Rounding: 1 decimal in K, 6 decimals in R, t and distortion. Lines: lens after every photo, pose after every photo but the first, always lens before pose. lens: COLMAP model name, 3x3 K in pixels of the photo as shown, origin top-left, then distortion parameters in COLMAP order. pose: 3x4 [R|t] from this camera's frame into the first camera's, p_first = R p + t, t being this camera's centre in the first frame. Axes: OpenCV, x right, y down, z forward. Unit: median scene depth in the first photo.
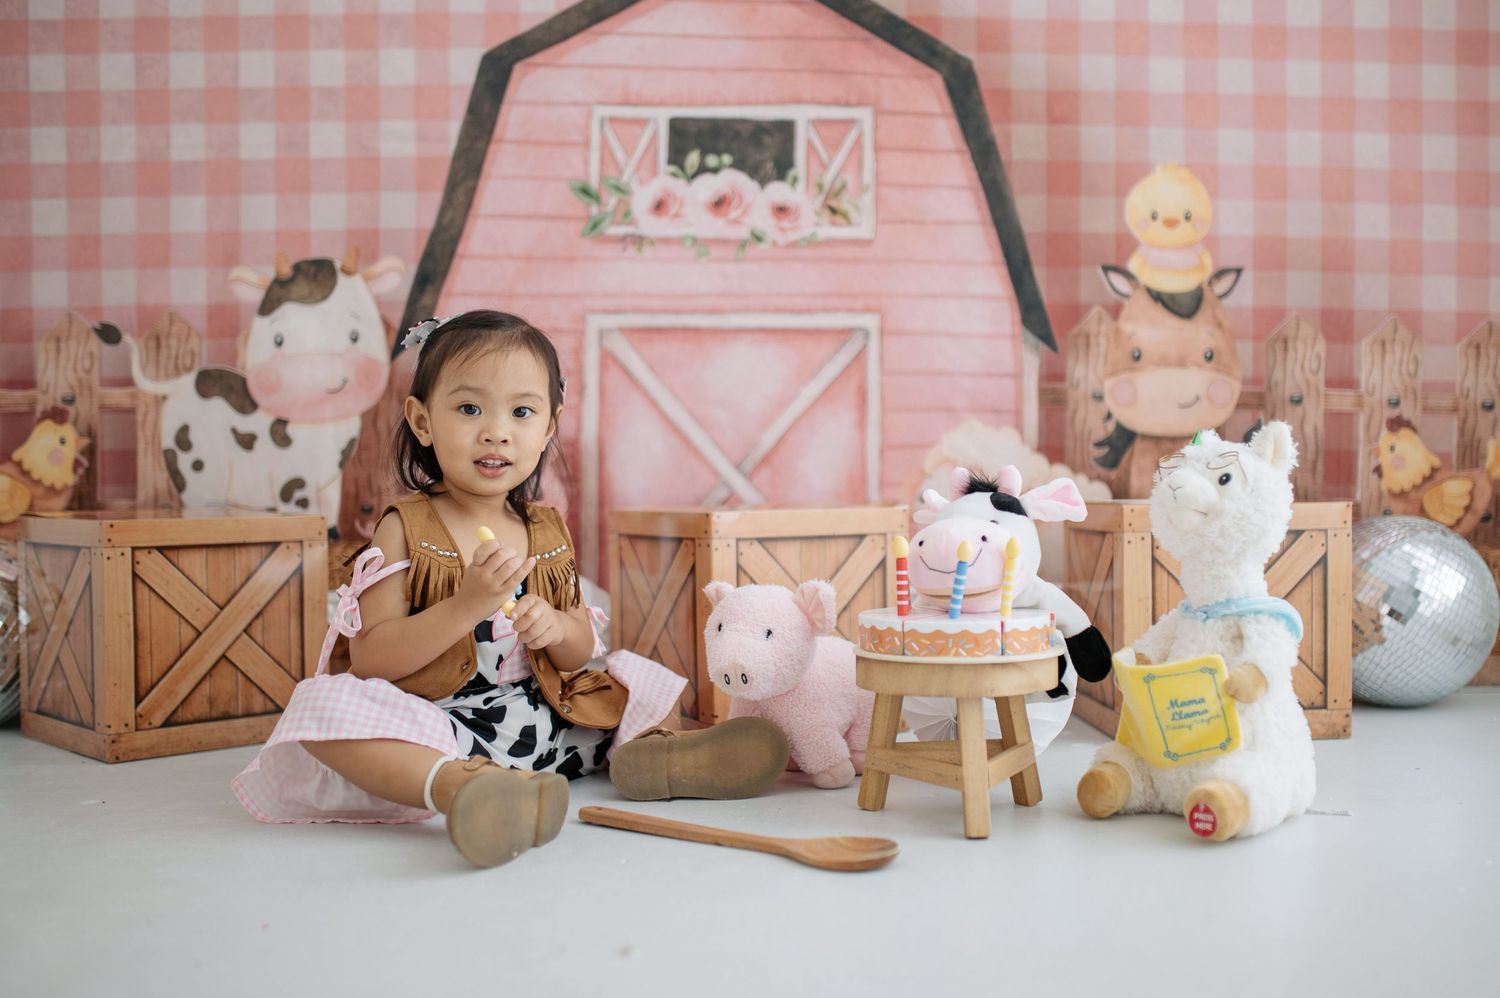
lens RADIAL K [[1600.7, 0, 777.3], [0, 1600.7, 498.8], [0, 0, 1]] dist [-0.028245, 0.000000]
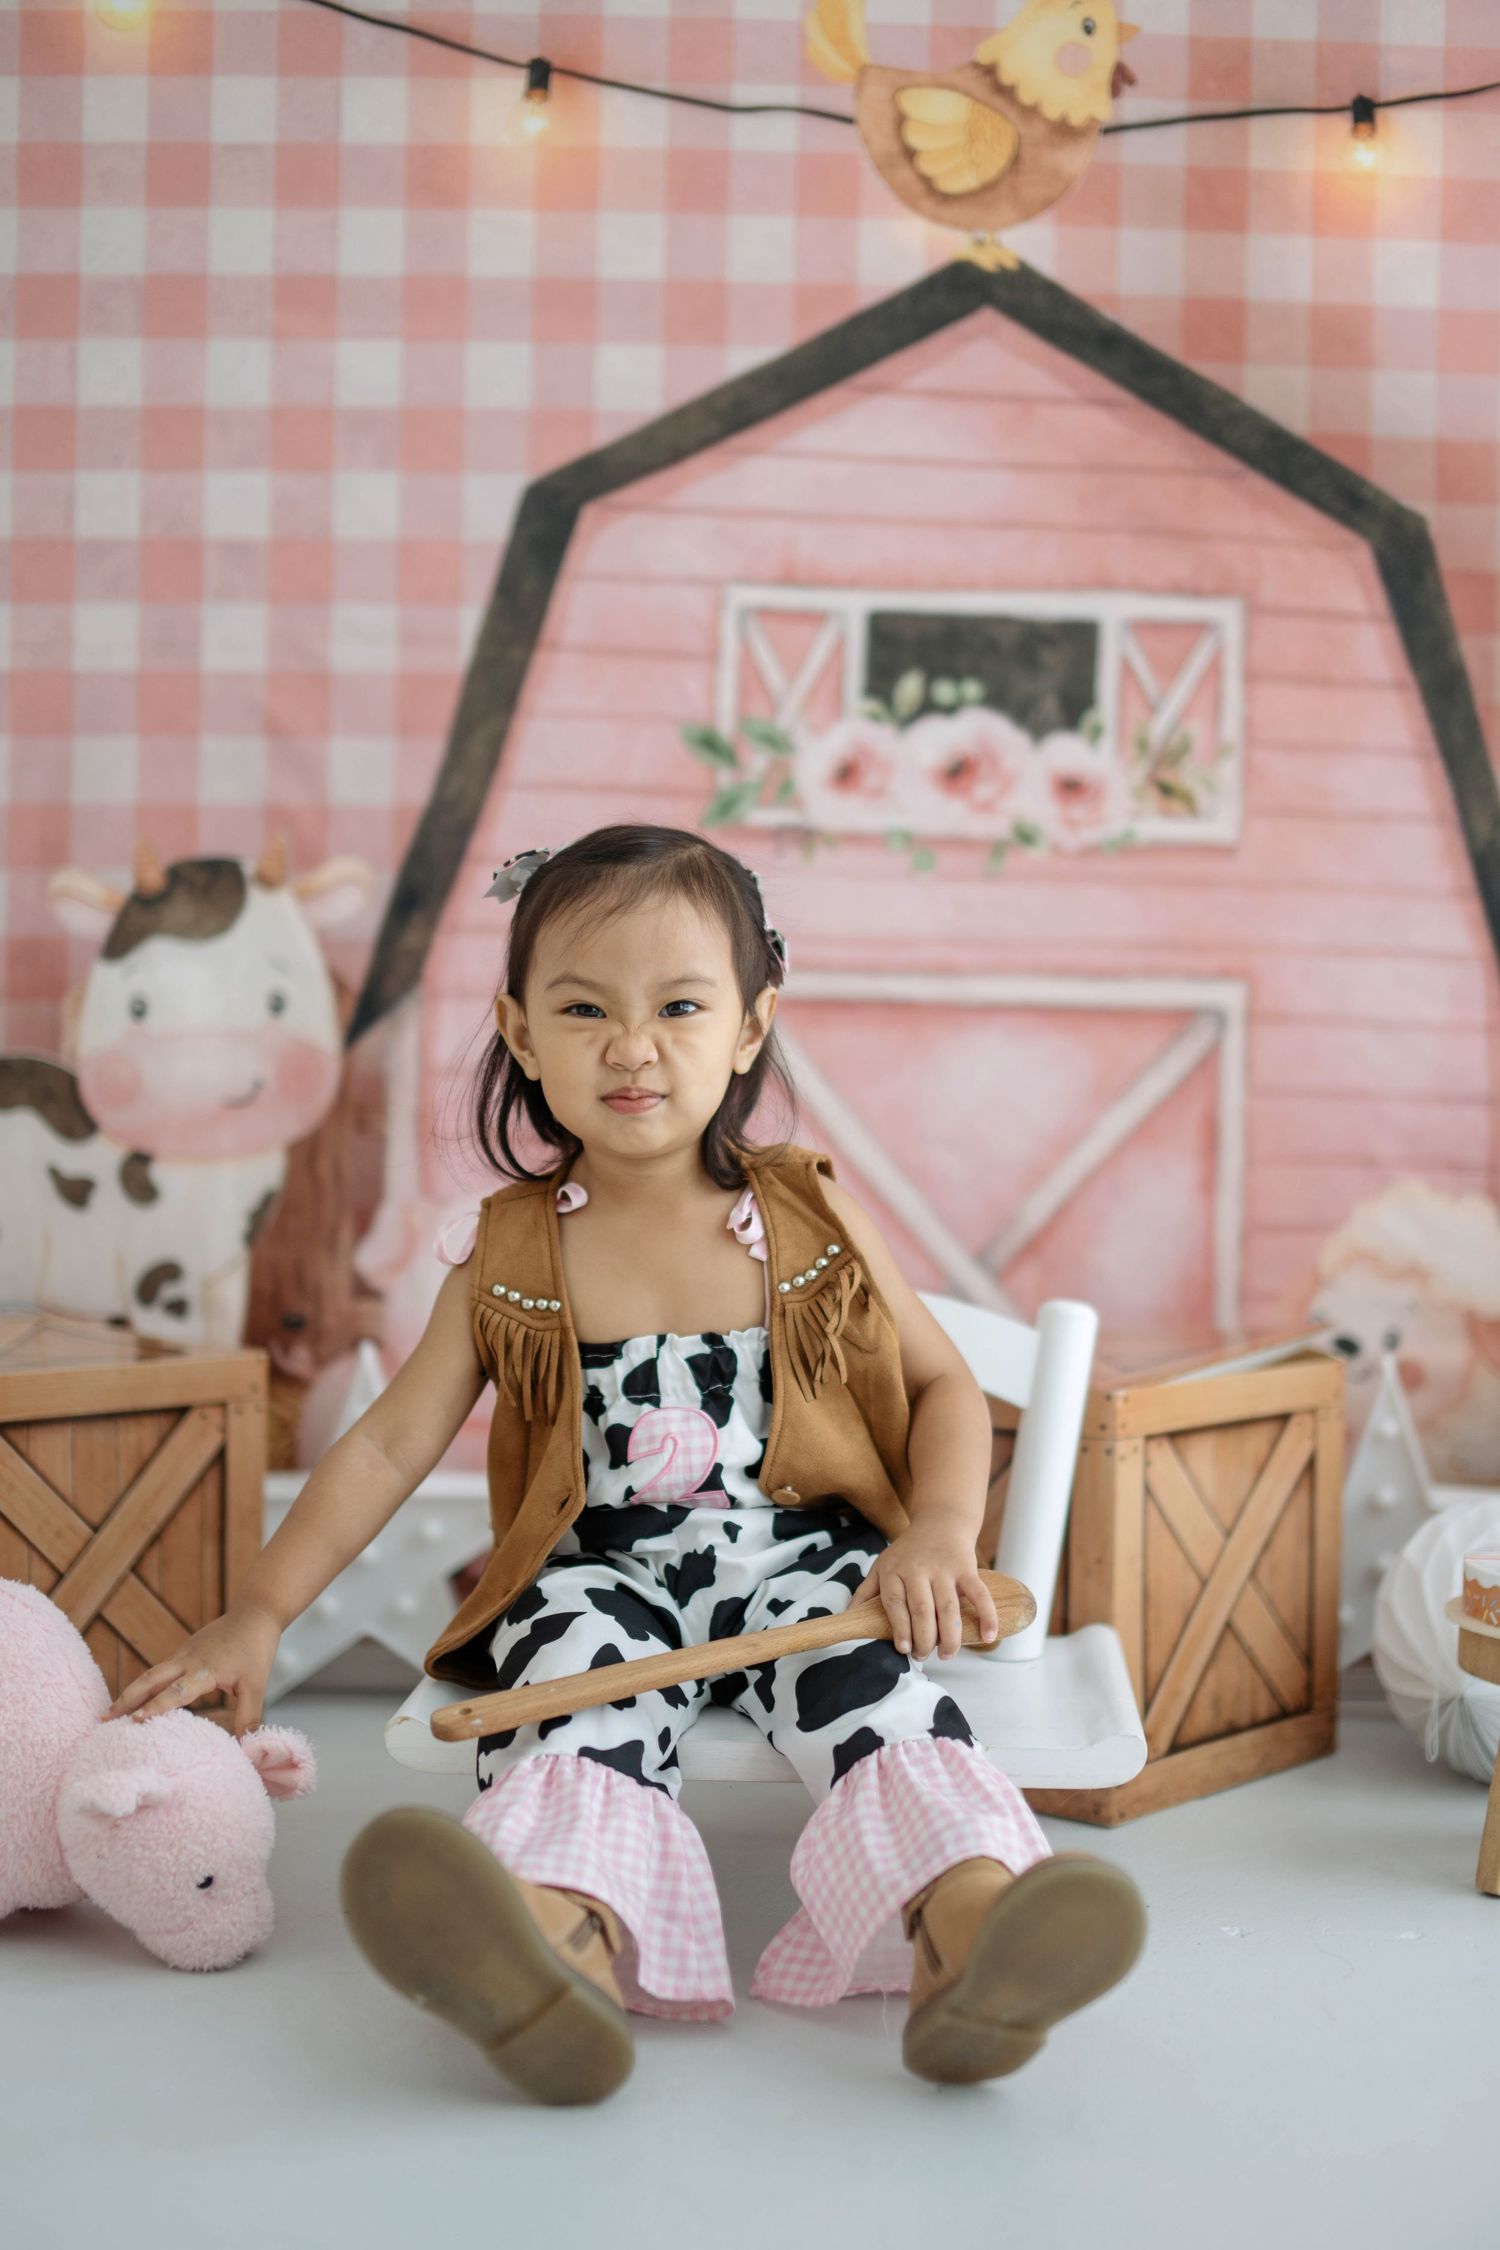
lens RADIAL K [[3449.5, 0, 757.7], [0, 3449.5, 1130.2], [0, 0, 1]] dist [-0.093662, 0.000000]
pose [[0.999734, 0.022947, 0.002237, -0.103421], [-0.022981, 0.999605, 0.016200, -0.080857], [-0.001864, -0.016247, 0.999866, -0.167178]]
